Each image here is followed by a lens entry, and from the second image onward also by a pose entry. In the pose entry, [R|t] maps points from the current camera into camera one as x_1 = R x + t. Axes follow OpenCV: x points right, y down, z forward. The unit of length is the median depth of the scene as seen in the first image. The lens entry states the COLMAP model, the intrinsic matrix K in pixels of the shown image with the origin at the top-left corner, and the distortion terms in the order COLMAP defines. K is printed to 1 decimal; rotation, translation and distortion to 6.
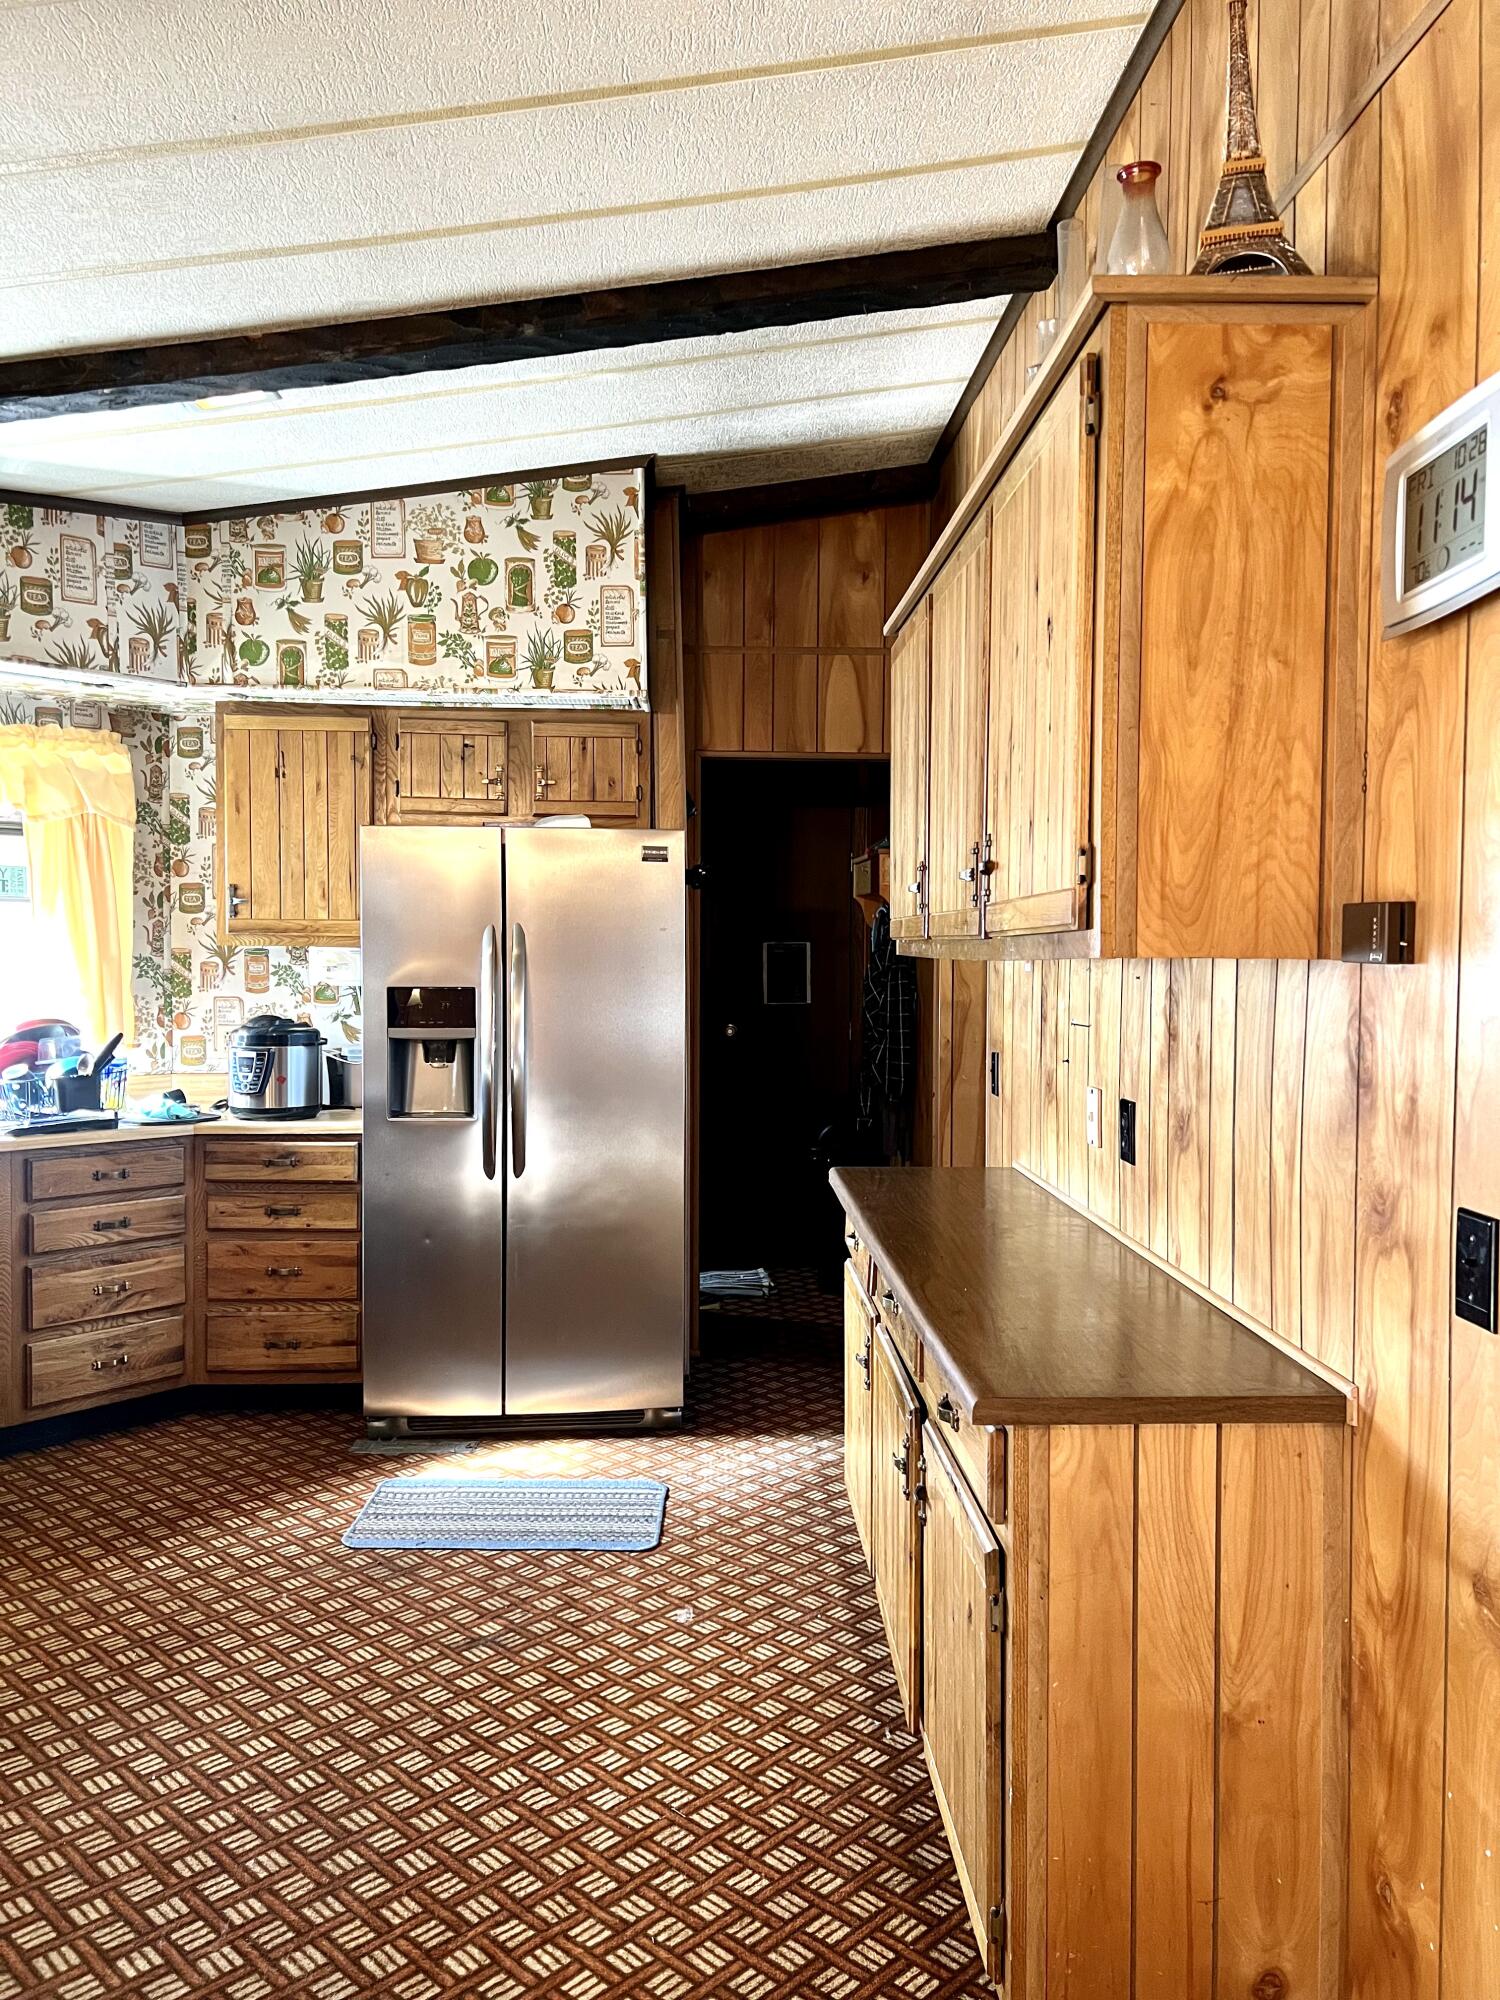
lens RADIAL K [[1493.0, 0, 747.5], [0, 1493.0, 1005.7], [0, 0, 1]] dist [0.044704, -0.051769]
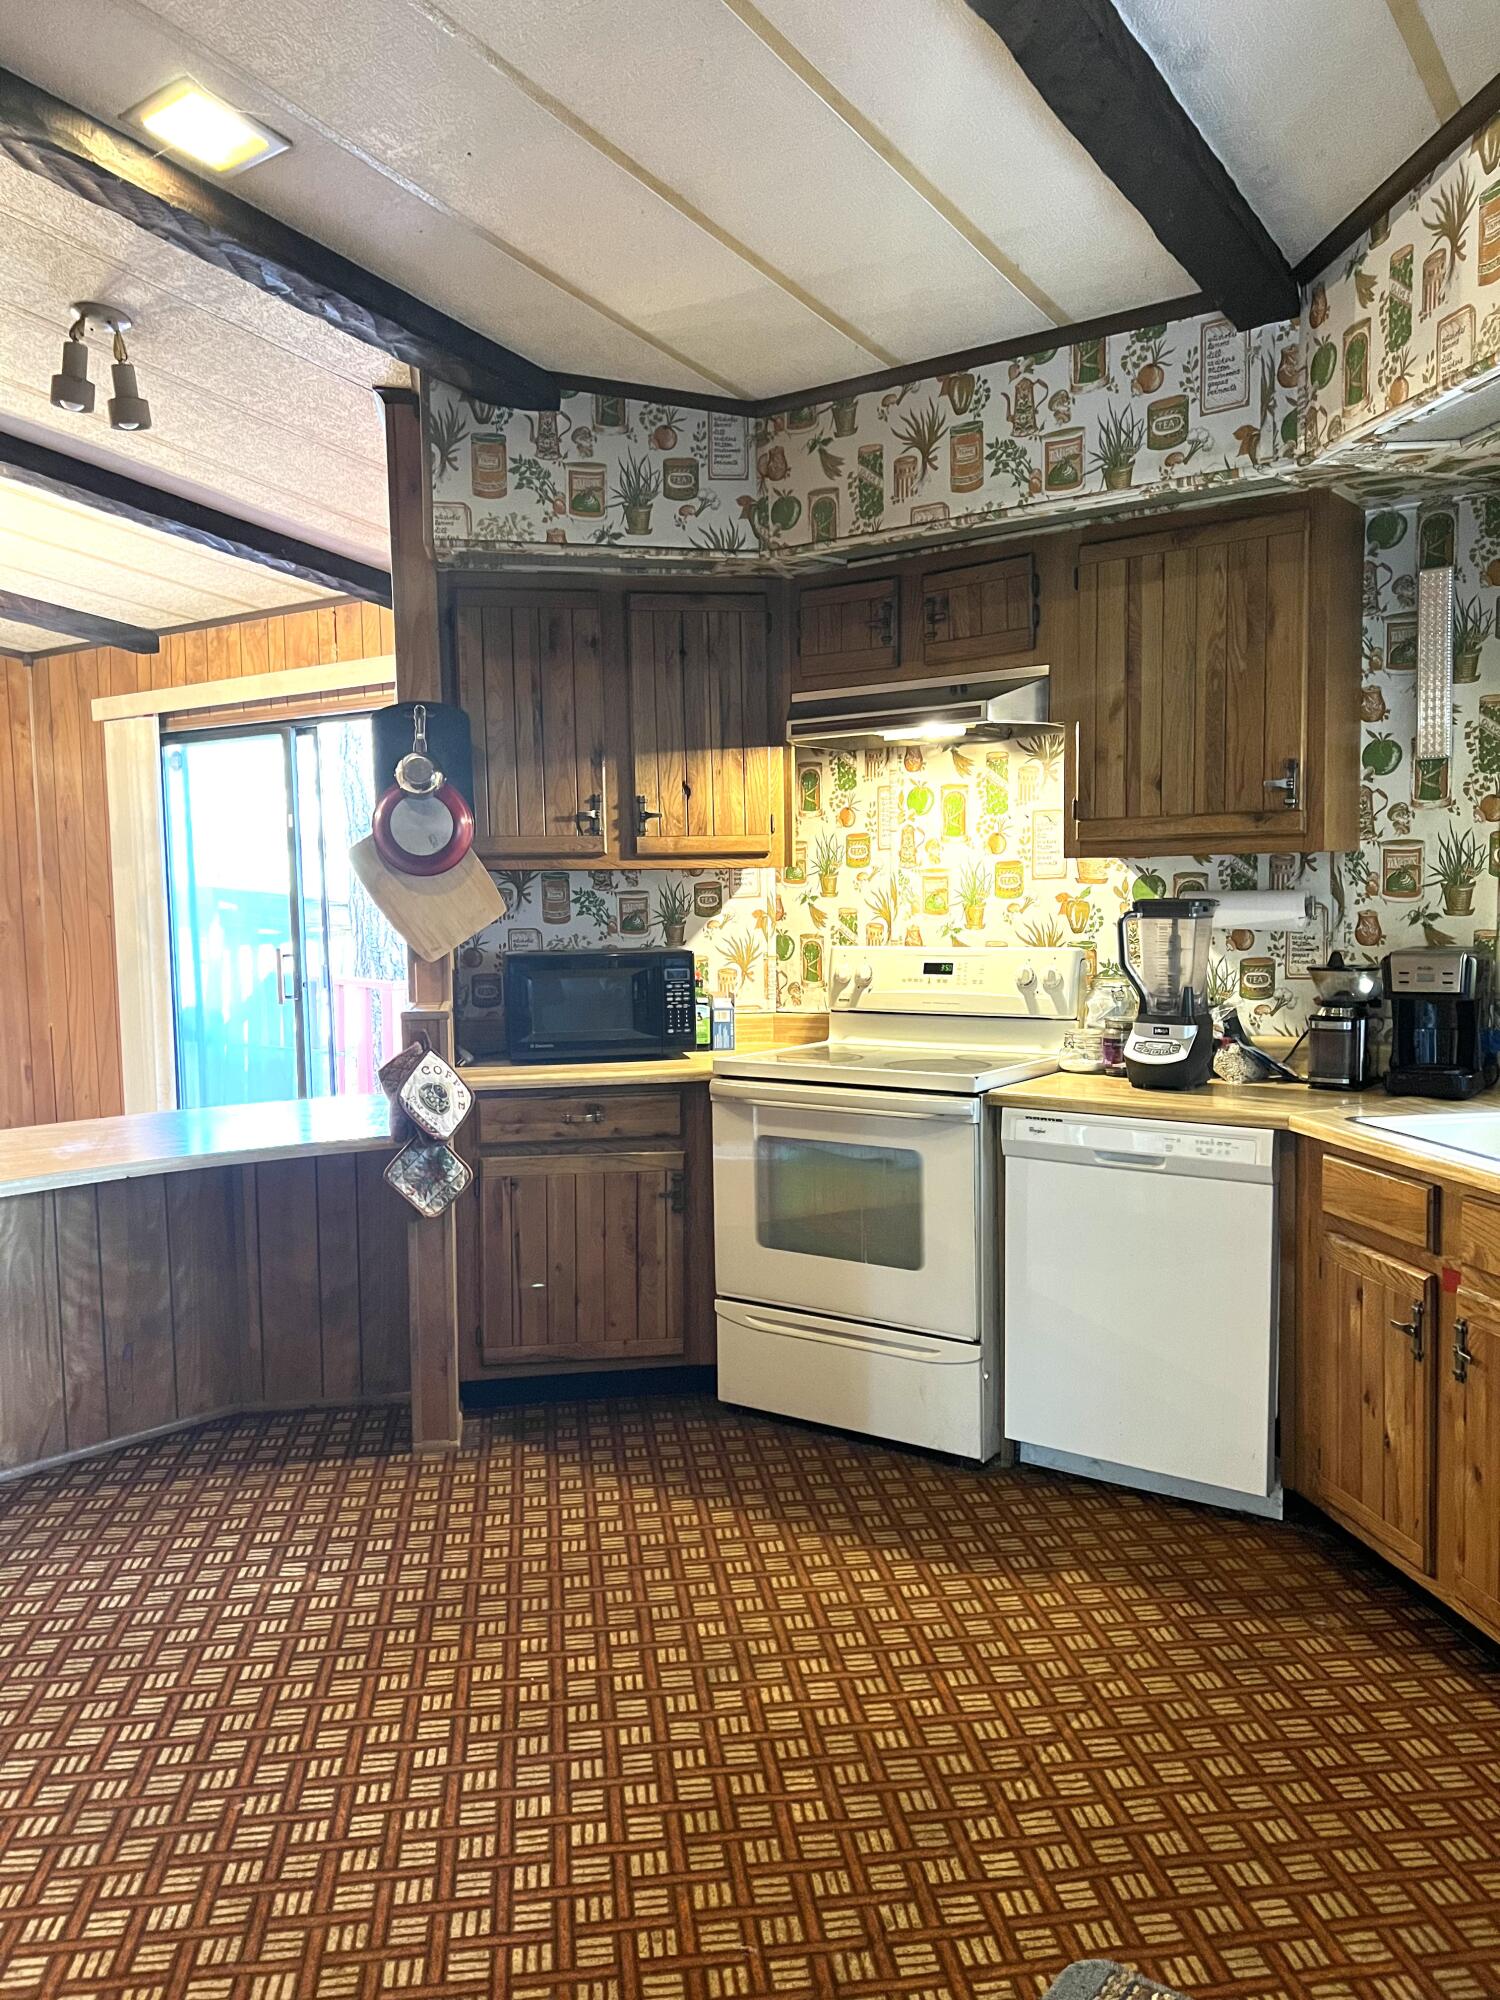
lens RADIAL K [[1493.0, 0, 747.5], [0, 1493.0, 1005.7], [0, 0, 1]] dist [0.044704, -0.051769]
pose [[-0.622839, 0.076422, -0.778608, 0.095685], [-0.015936, 0.993772, 0.110289, -0.033482], [0.782188, 0.081100, -0.617742, 0.991814]]
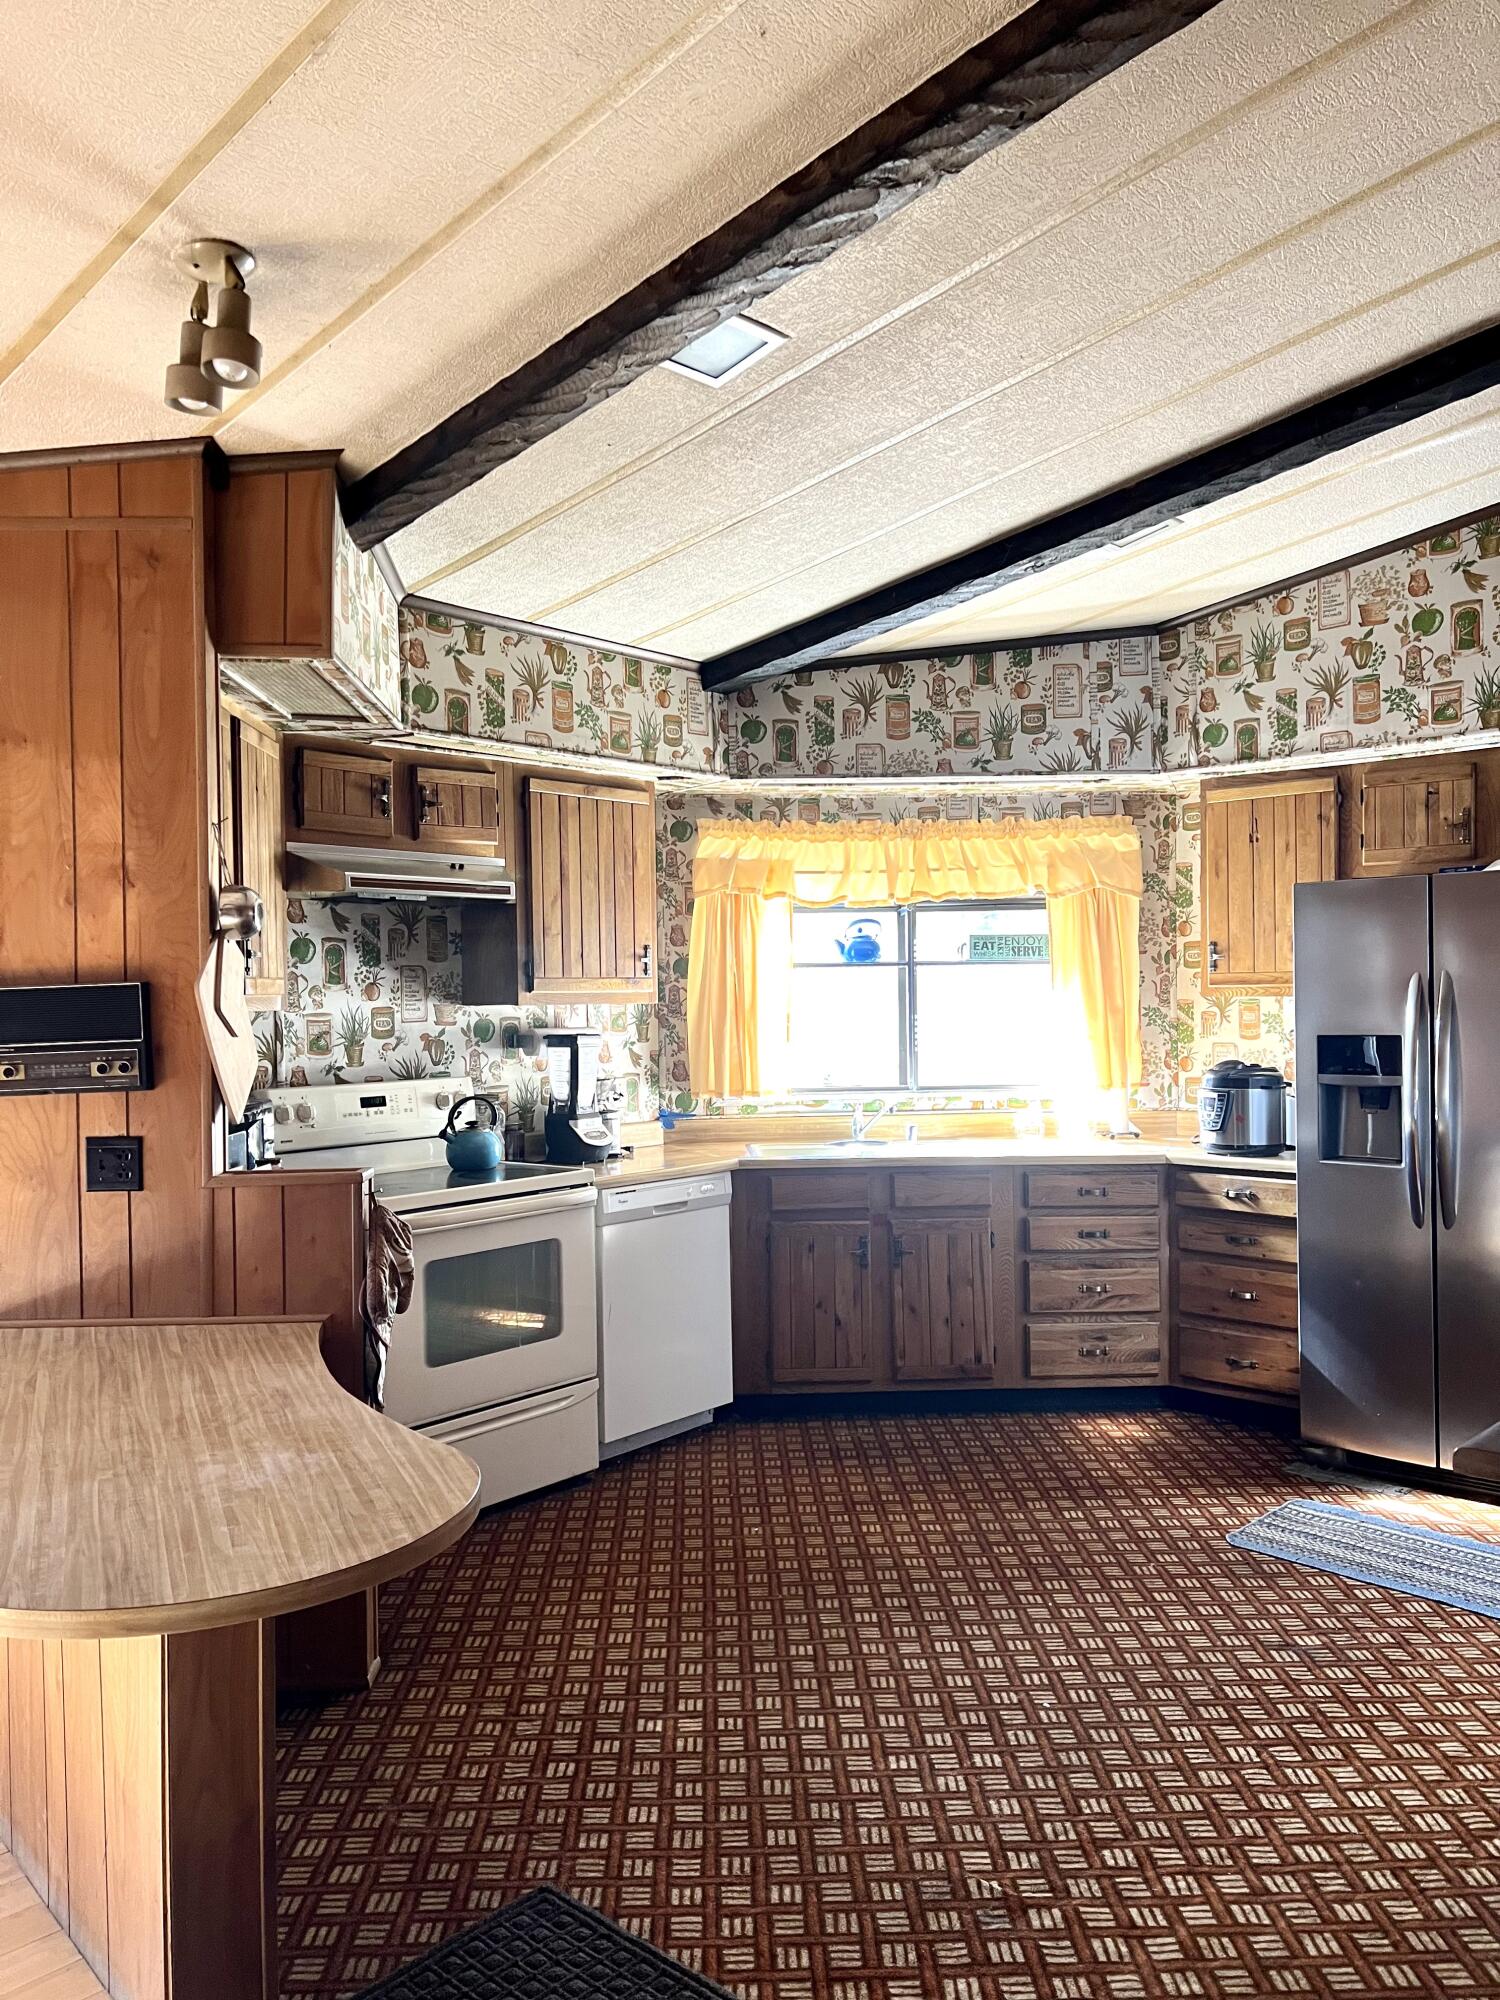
lens RADIAL K [[1493.0, 0, 747.5], [0, 1493.0, 1005.7], [0, 0, 1]] dist [0.044704, -0.051769]
pose [[0.704270, -0.009957, -0.709862, 0.217807], [-0.011150, 0.999623, -0.025083, -0.001799], [0.709844, 0.025580, 0.703894, -0.028708]]
